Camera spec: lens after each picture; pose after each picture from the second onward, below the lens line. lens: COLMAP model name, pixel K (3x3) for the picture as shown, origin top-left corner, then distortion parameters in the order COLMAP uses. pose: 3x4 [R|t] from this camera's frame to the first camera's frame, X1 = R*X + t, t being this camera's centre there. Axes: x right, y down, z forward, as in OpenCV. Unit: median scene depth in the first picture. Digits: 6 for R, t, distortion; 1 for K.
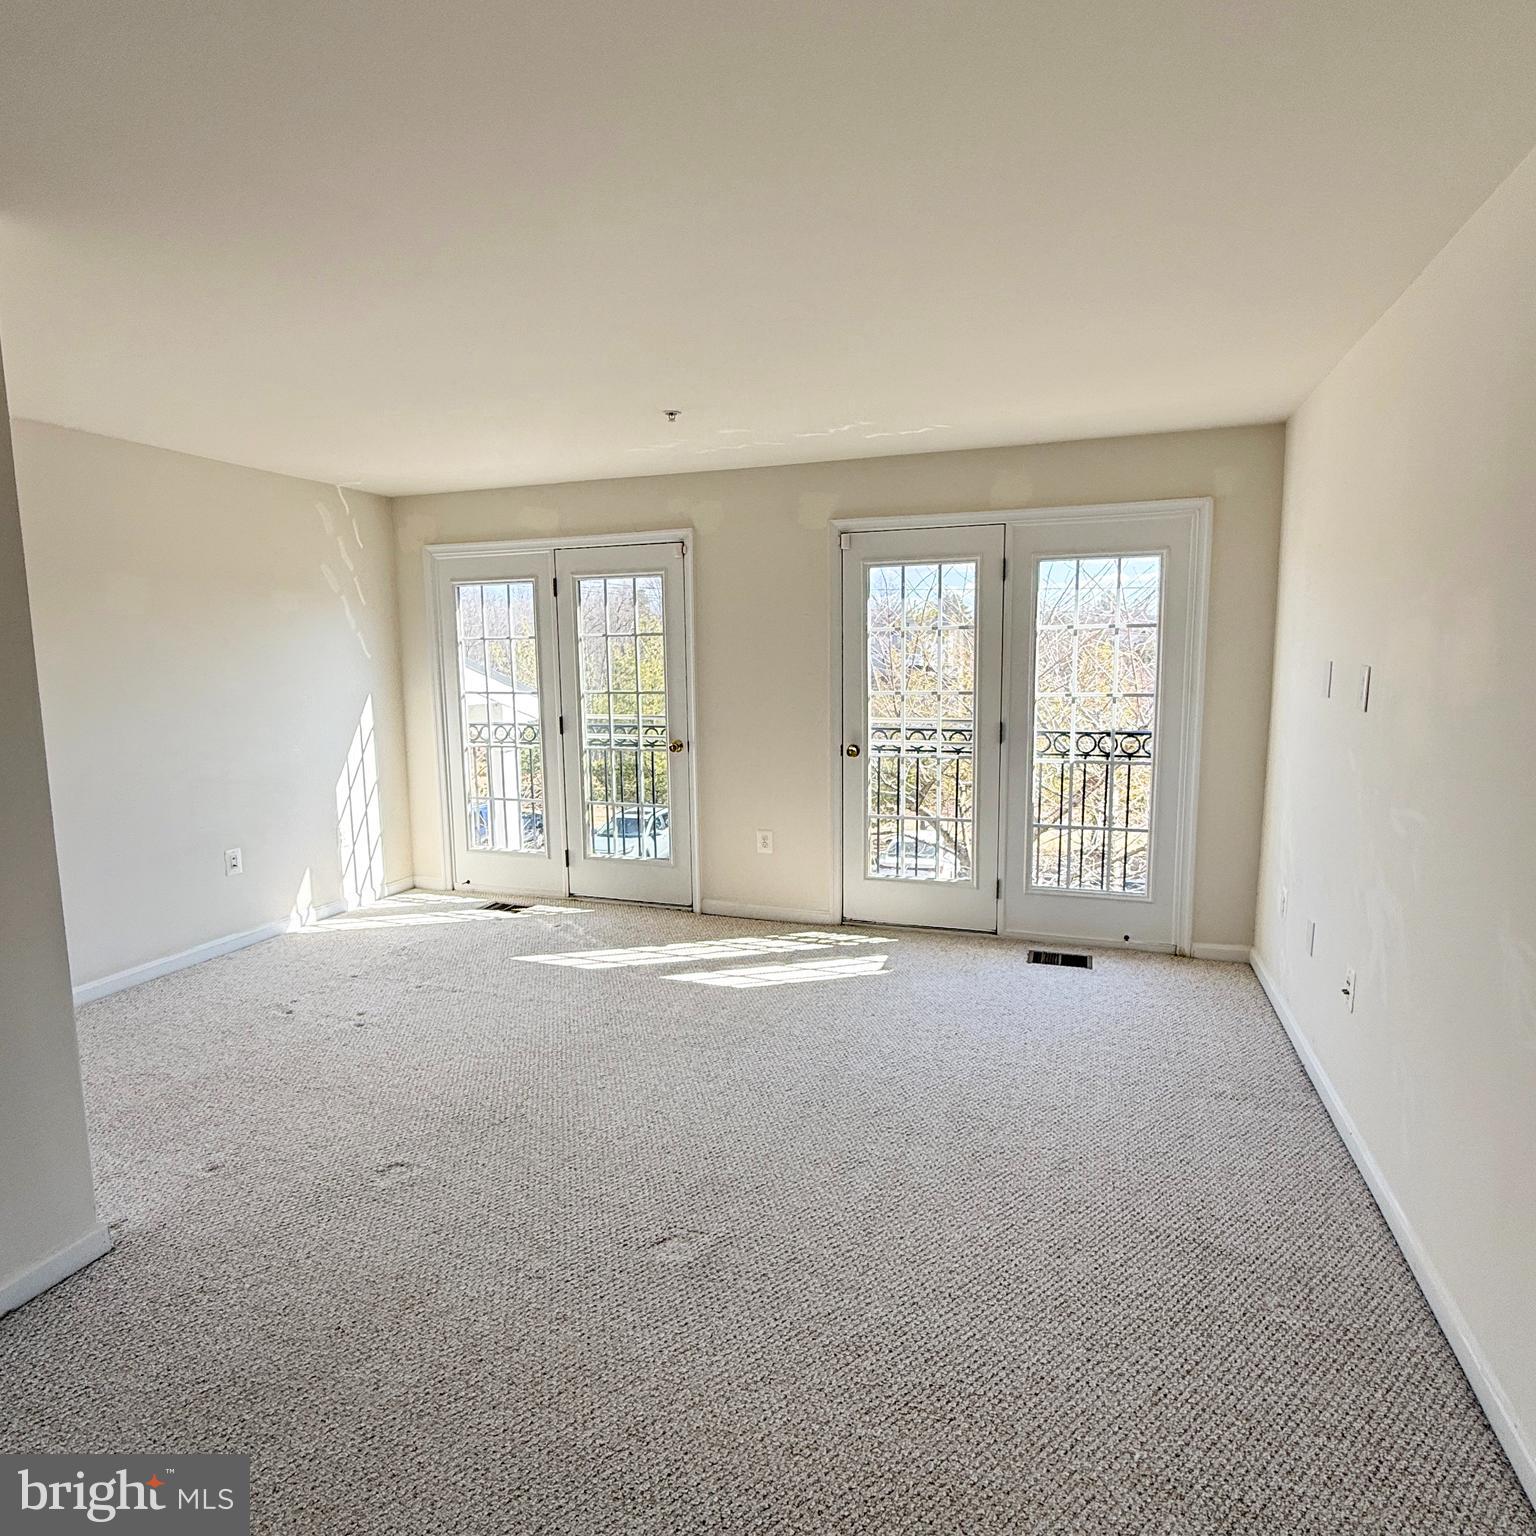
lens RADIAL K [[907.2, 0, 768.0], [0, 907.2, 768.0], [0, 0, 1]] dist [0.002352, 0.001290]
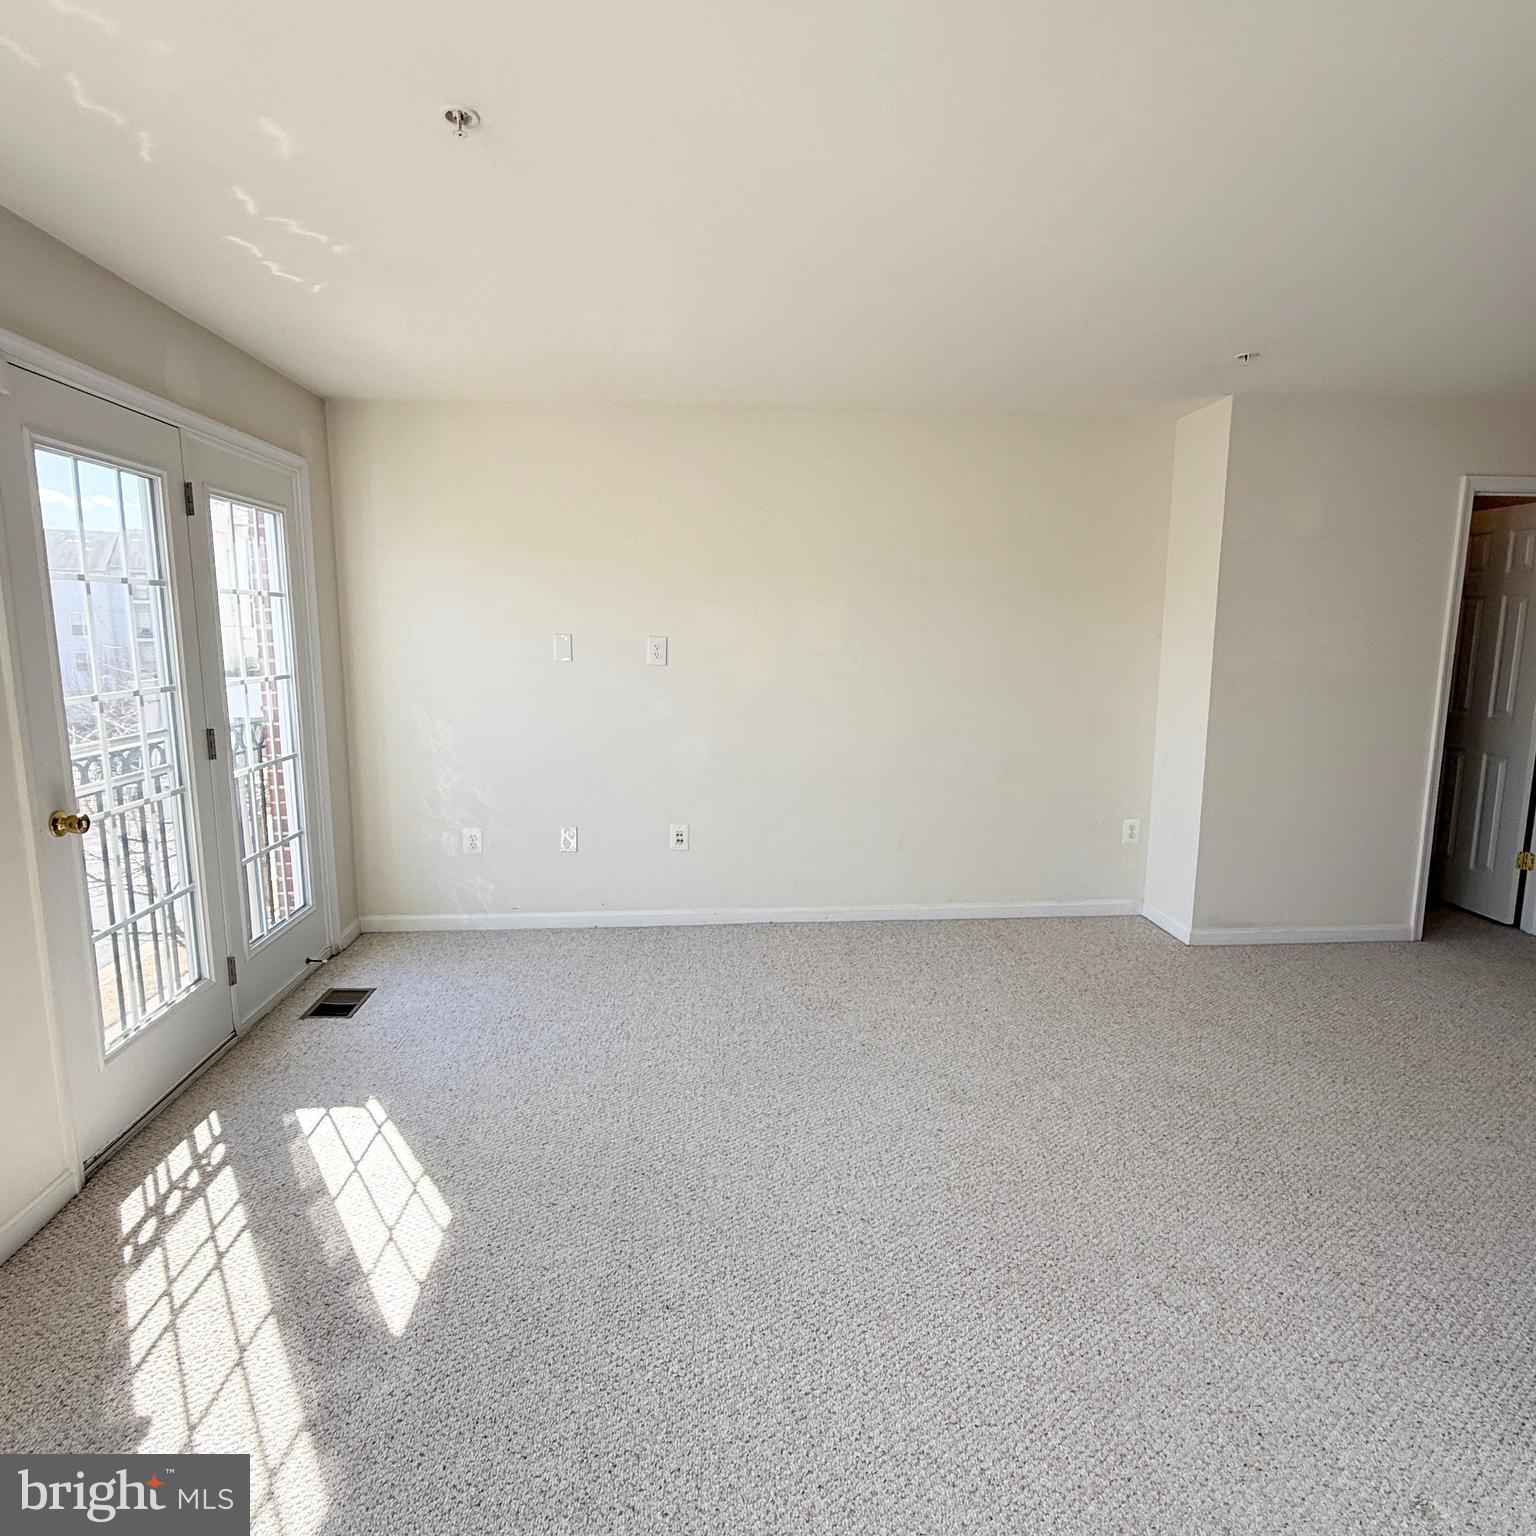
lens RADIAL K [[907.2, 0, 768.0], [0, 907.2, 768.0], [0, 0, 1]] dist [0.002352, 0.001290]
pose [[-0.400929, -0.127378, 0.907210, -0.516073], [0.121580, 0.974128, 0.190505, -0.097937], [-0.908005, 0.186677, -0.375070, 0.866578]]
